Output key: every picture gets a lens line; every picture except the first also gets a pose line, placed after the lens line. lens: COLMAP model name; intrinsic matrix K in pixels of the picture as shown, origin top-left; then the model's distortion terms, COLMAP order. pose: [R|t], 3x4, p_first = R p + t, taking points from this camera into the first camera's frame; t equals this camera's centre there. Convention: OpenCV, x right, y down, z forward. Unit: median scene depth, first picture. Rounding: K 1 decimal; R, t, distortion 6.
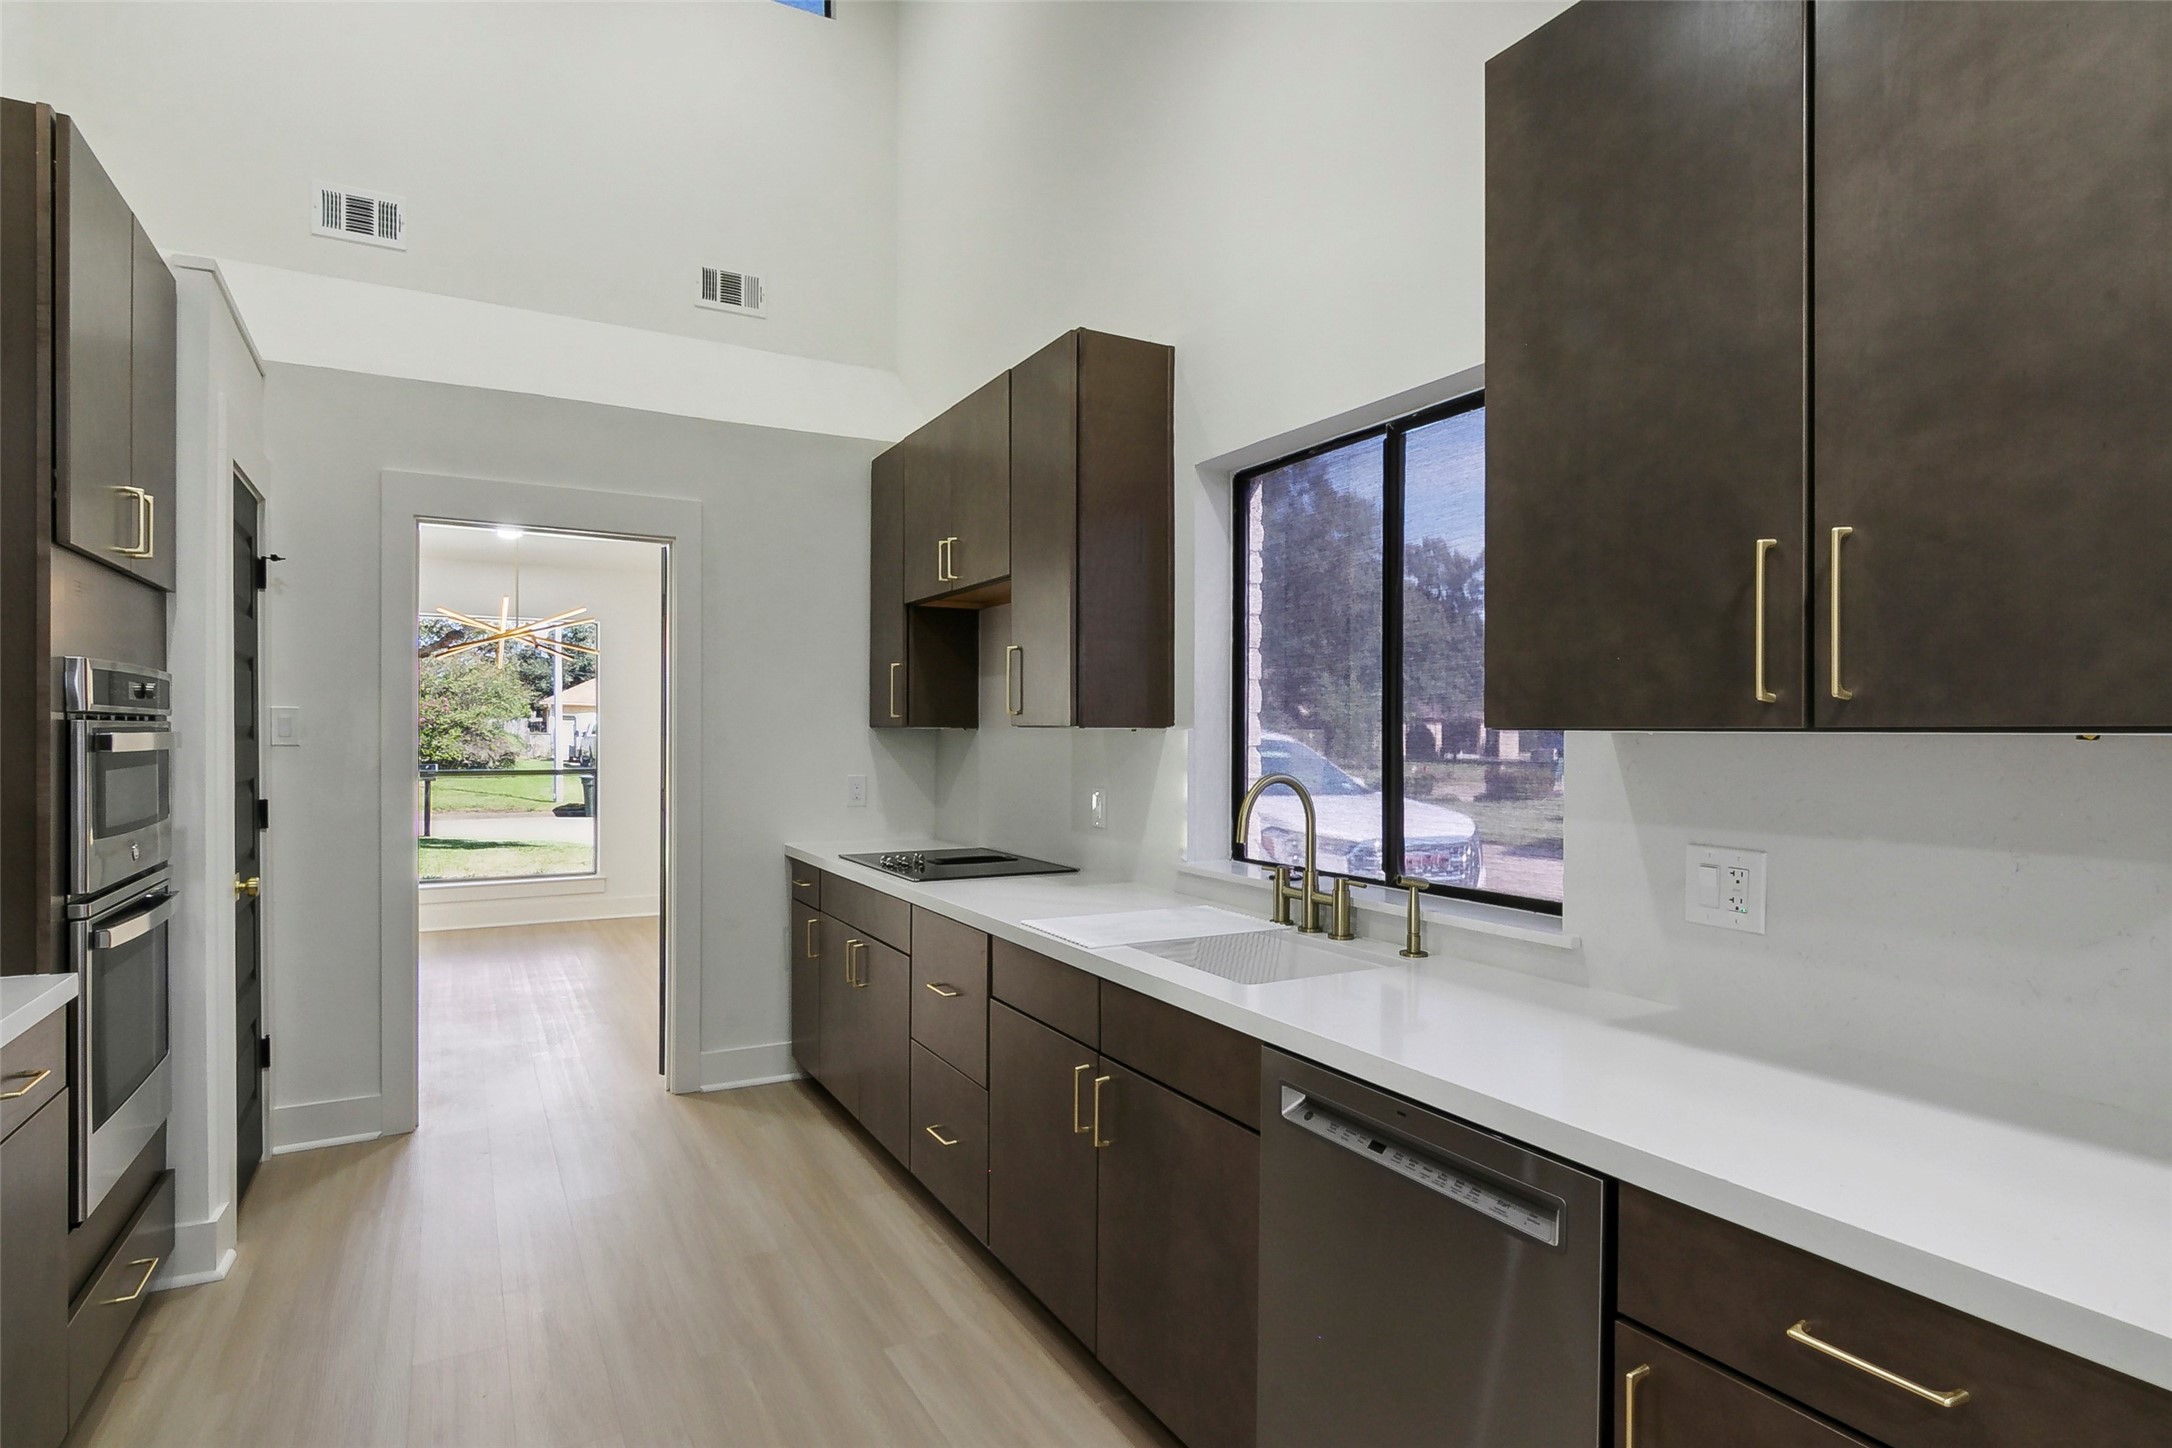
lens RADIAL K [[1126.0, 0, 1087.0], [0, 1126.0, 738.0], [0, 0, 1]] dist [0.001797, 0.000492]
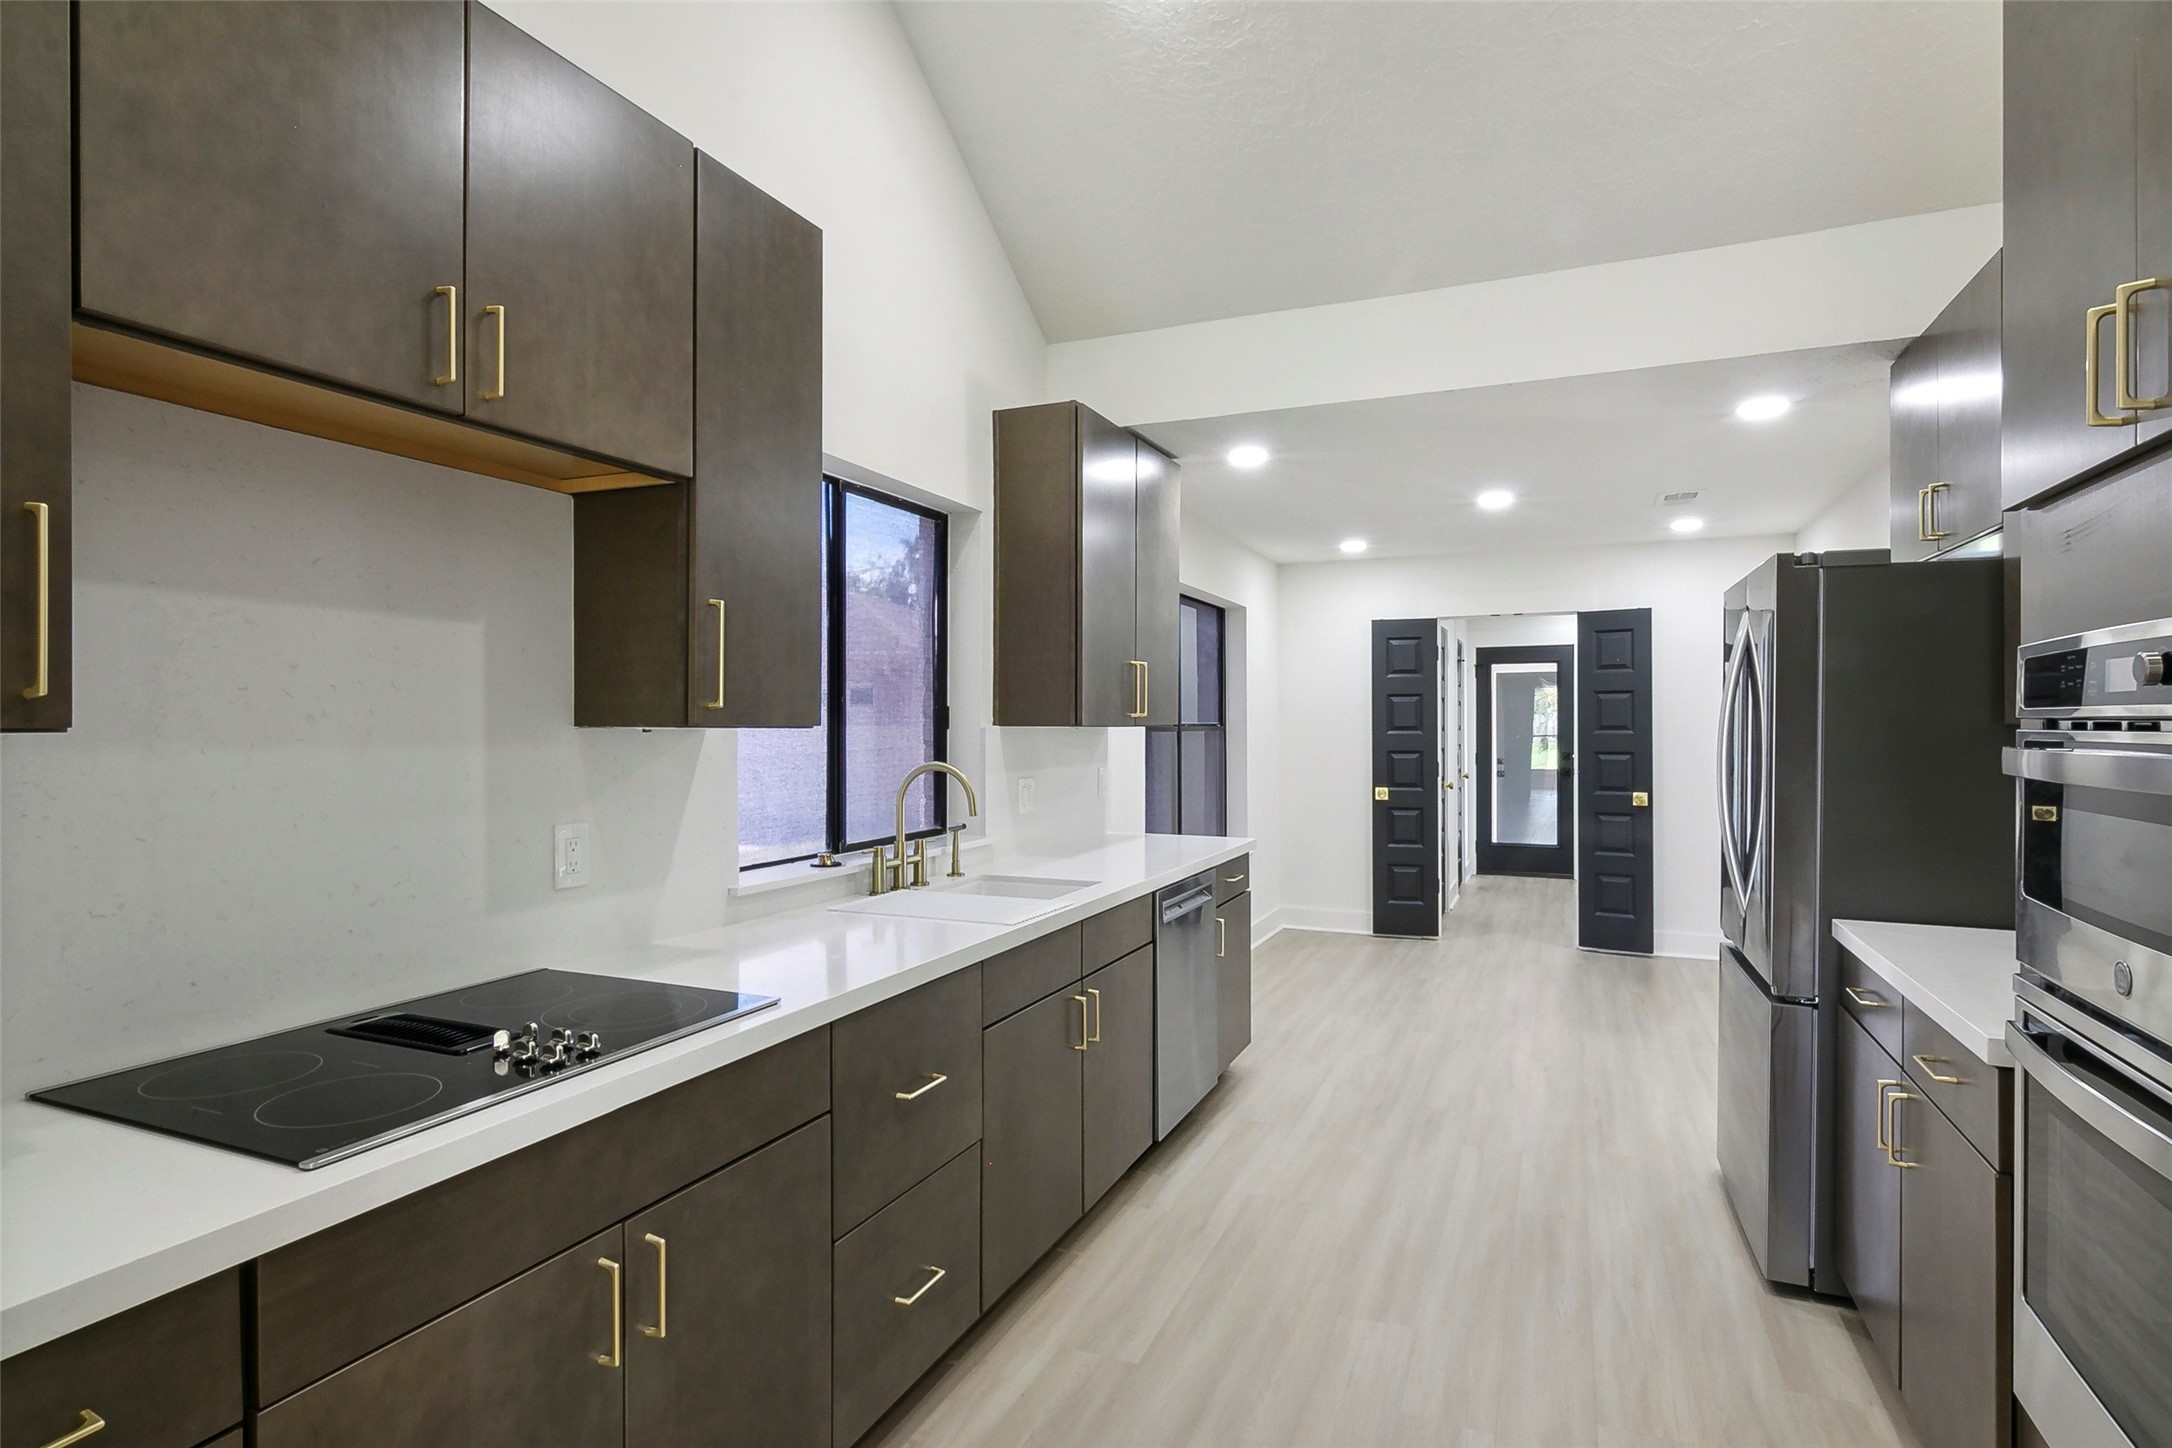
lens RADIAL K [[1113.3, 0, 1086.0], [0, 1113.3, 724.0], [0, 0, 1]] dist [-0.000746, 0.000211]
pose [[-0.609226, -0.008618, 0.792950, -0.633032], [0.001196, 0.999930, 0.011787, -0.017486], [-0.792996, 0.008129, -0.609173, 1.119858]]
